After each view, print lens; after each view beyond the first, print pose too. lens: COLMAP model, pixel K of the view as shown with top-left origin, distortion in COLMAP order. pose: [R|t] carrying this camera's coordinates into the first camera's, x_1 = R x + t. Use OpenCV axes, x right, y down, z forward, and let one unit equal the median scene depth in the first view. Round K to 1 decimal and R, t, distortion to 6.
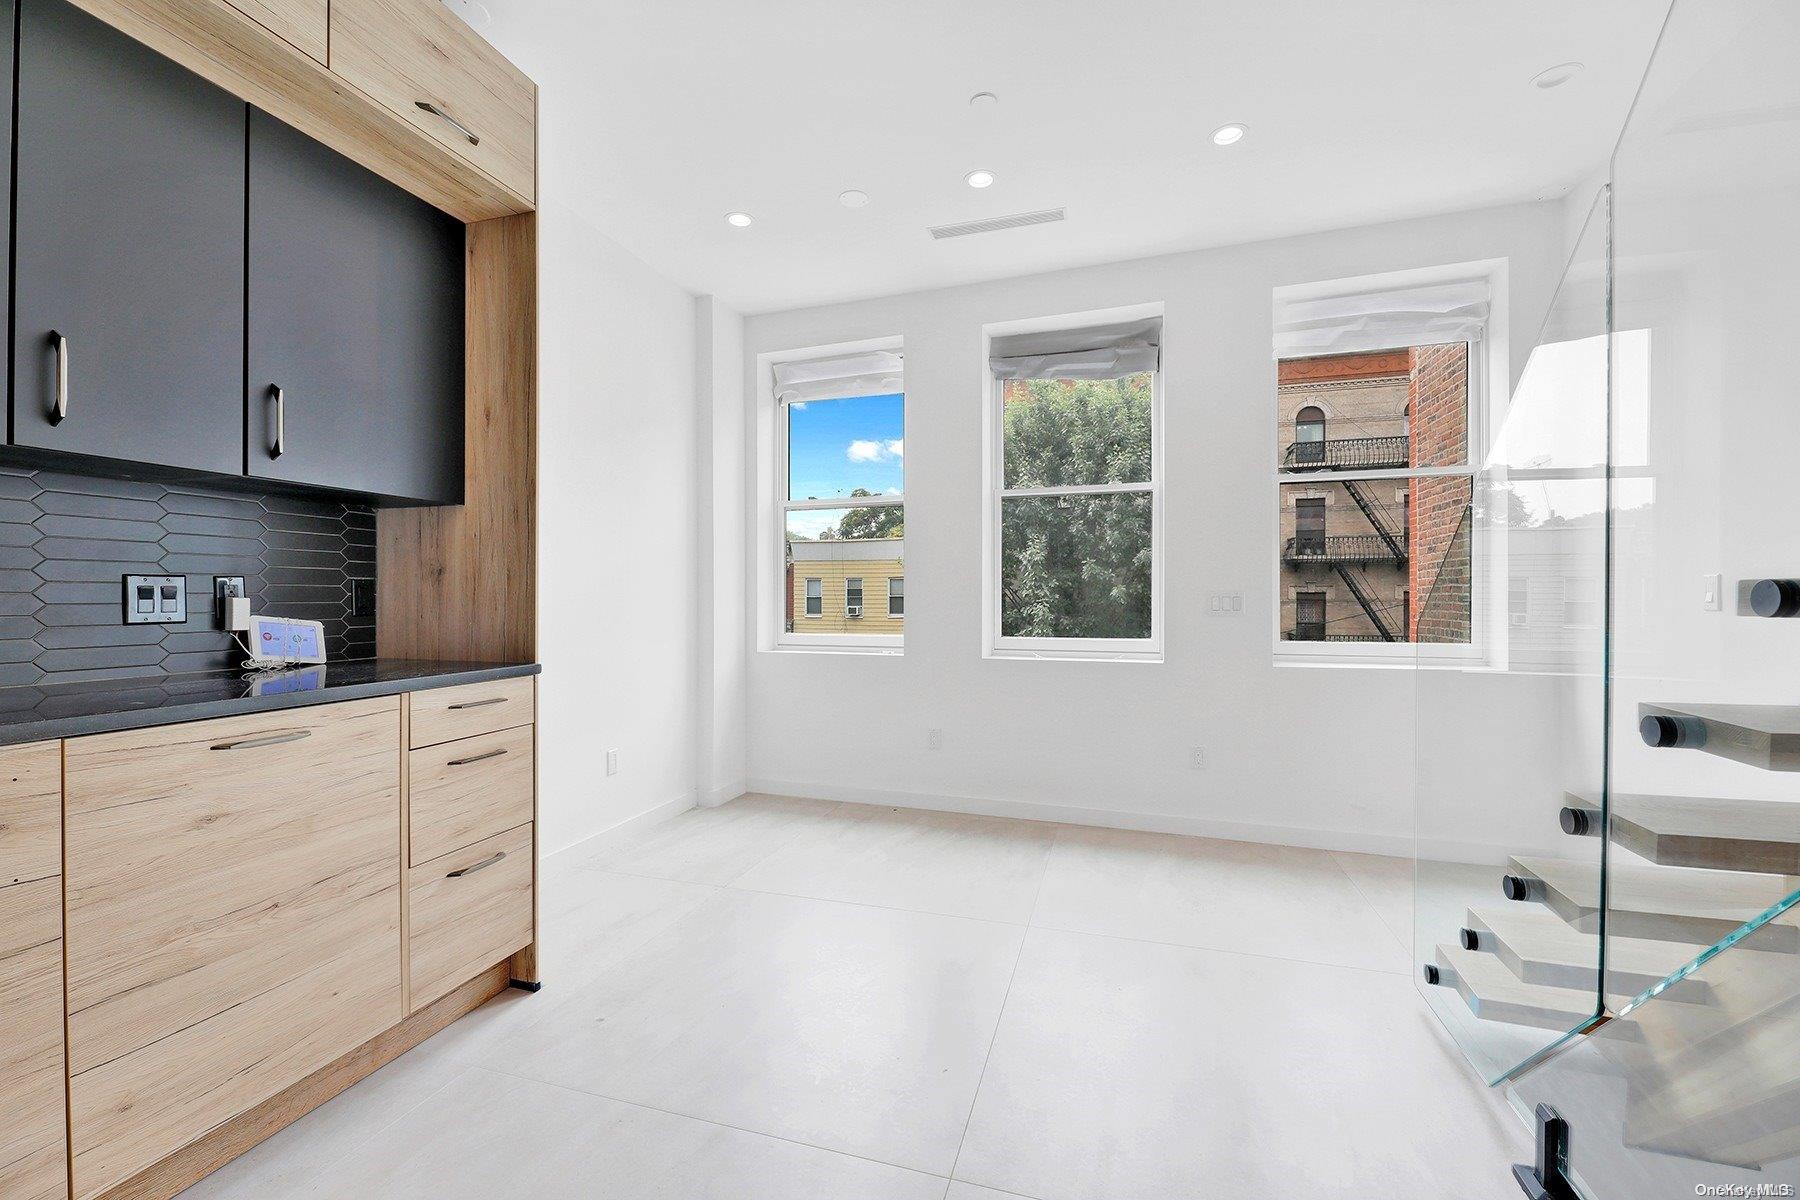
lens RADIAL K [[753.4, 0, 900.0], [0, 753.4, 600.0], [0, 0, 1]] dist [-0.000095, -0.000273]
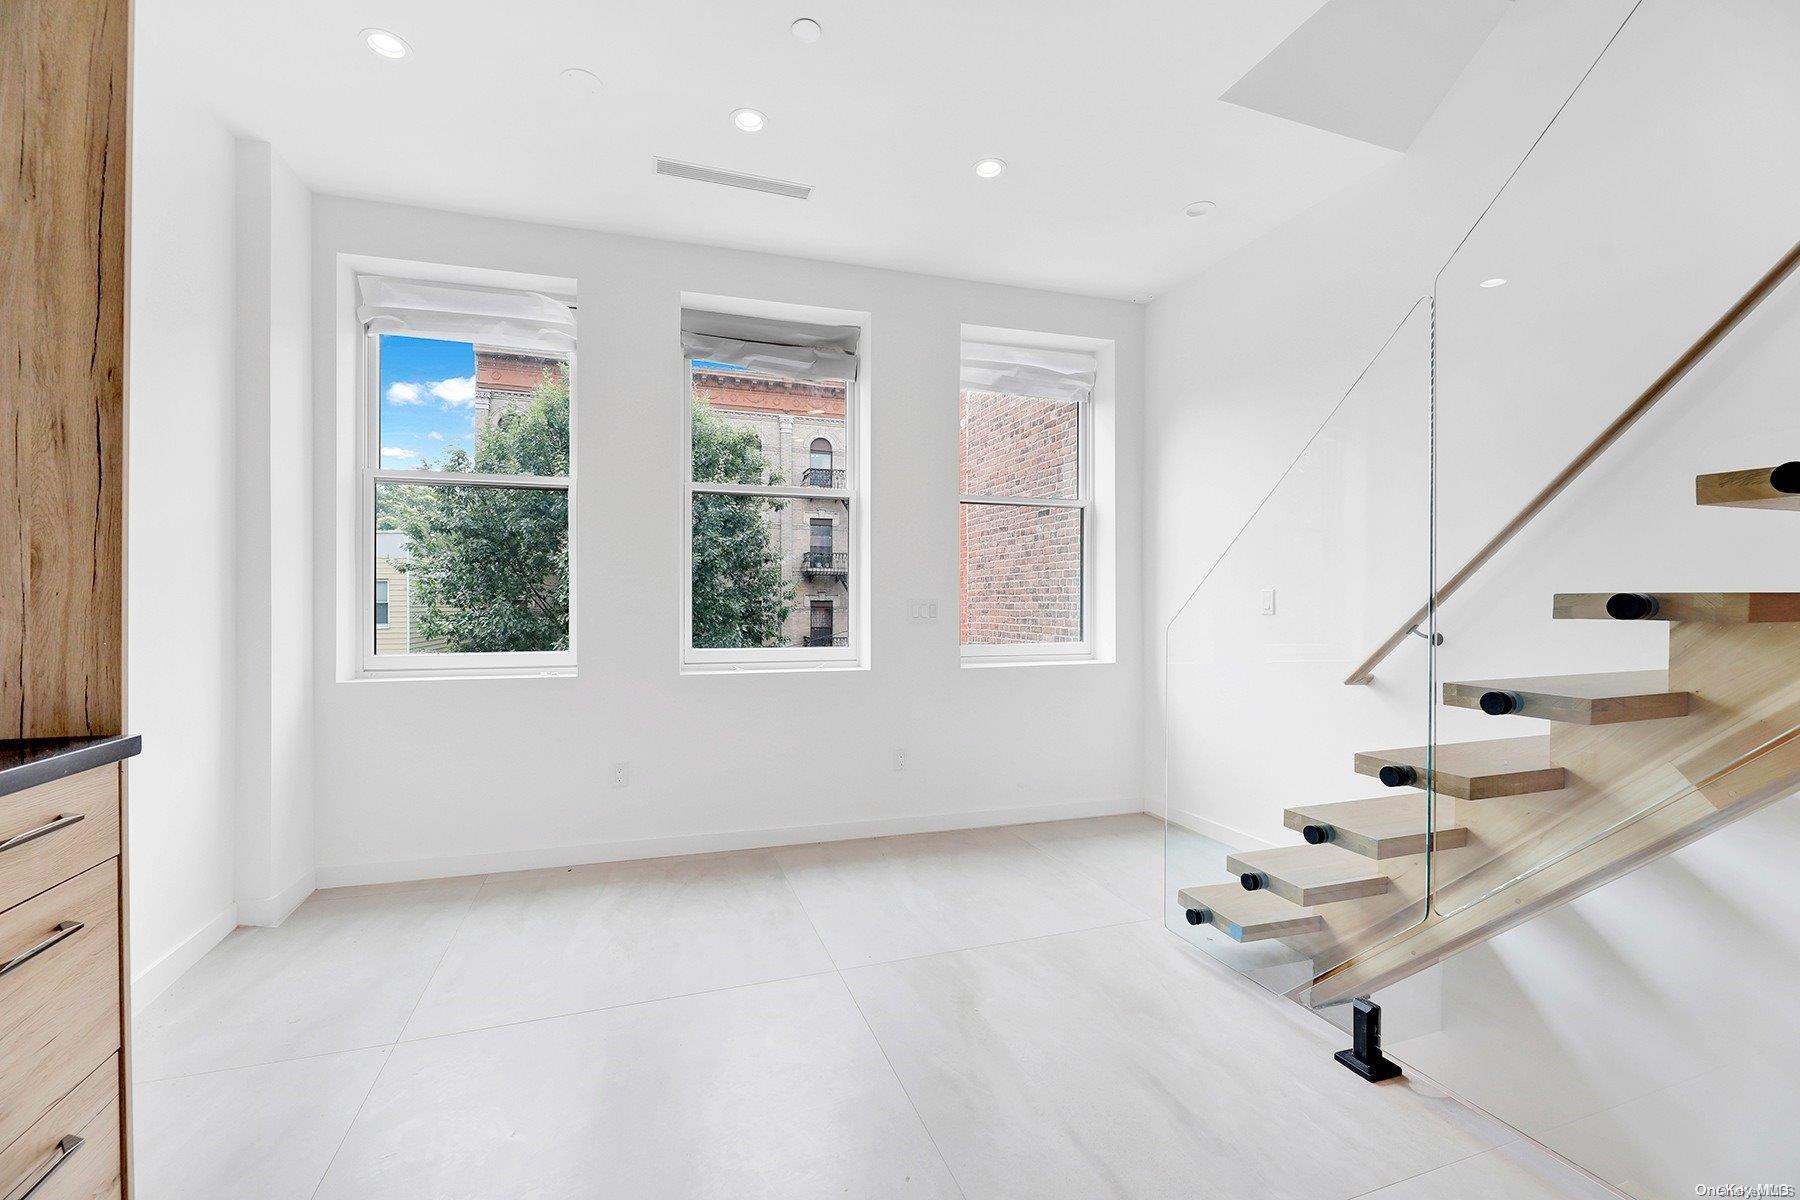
lens RADIAL K [[740.3, 0, 853.0], [0, 740.3, 607.3], [0, 0, 1]] dist [0.000267, 0.000306]
pose [[0.806557, -0.000770, 0.591156, -0.239641], [0.000919, 1.000000, 0.000048, -0.000573], [-0.591155, 0.000504, 0.806558, 0.197264]]
